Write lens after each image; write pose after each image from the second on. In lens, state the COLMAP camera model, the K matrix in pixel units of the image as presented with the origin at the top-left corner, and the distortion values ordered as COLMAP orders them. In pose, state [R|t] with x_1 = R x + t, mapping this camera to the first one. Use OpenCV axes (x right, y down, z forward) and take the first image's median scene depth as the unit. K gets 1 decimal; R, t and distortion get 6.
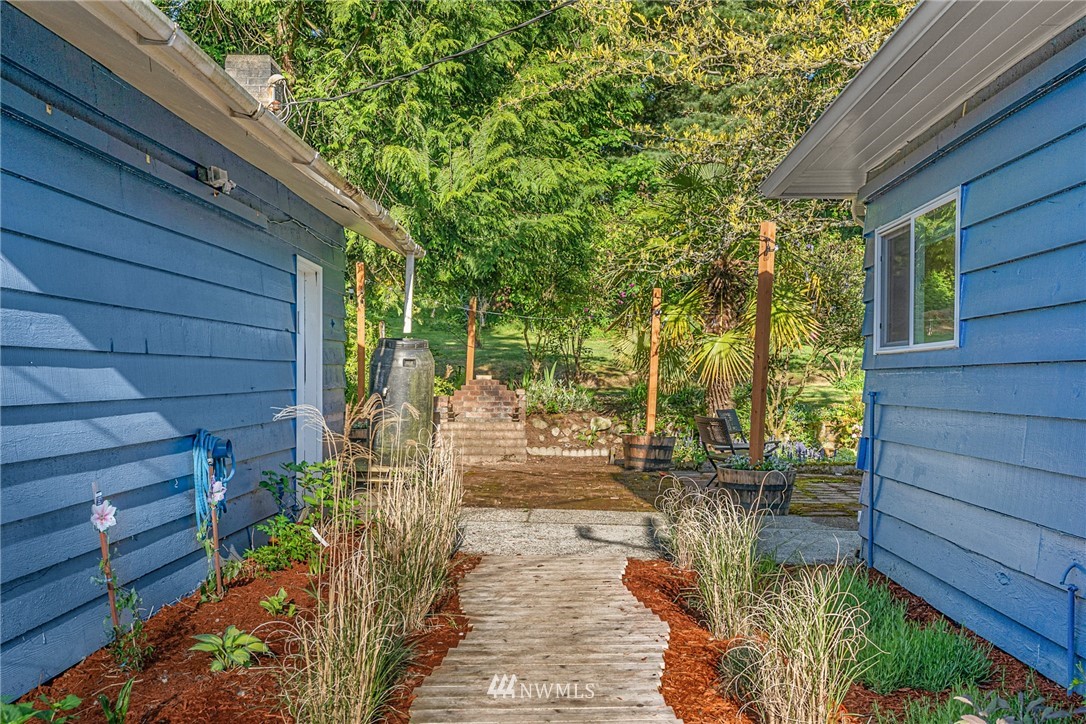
lens RADIAL K [[1090.3, 0, 546.3], [0, 1090.3, 362.3], [0, 0, 1]] dist [-0.016791, 0.000000]
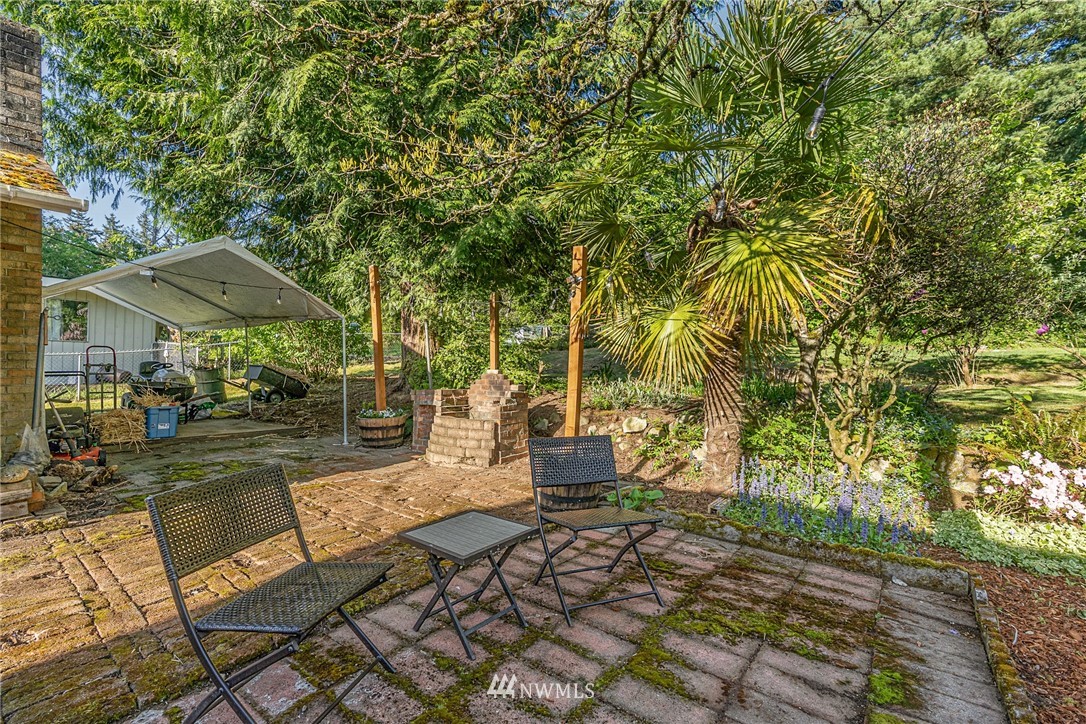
lens RADIAL K [[495.6, 0, 539.5], [0, 495.6, 356.6], [0, 0, 1]] dist [0.000685, 0.000215]
pose [[0.807968, -0.006737, -0.589188, 0.258203], [-0.002464, 0.999887, -0.014813, 0.006968], [0.589222, 0.013420, 0.807860, 0.701771]]
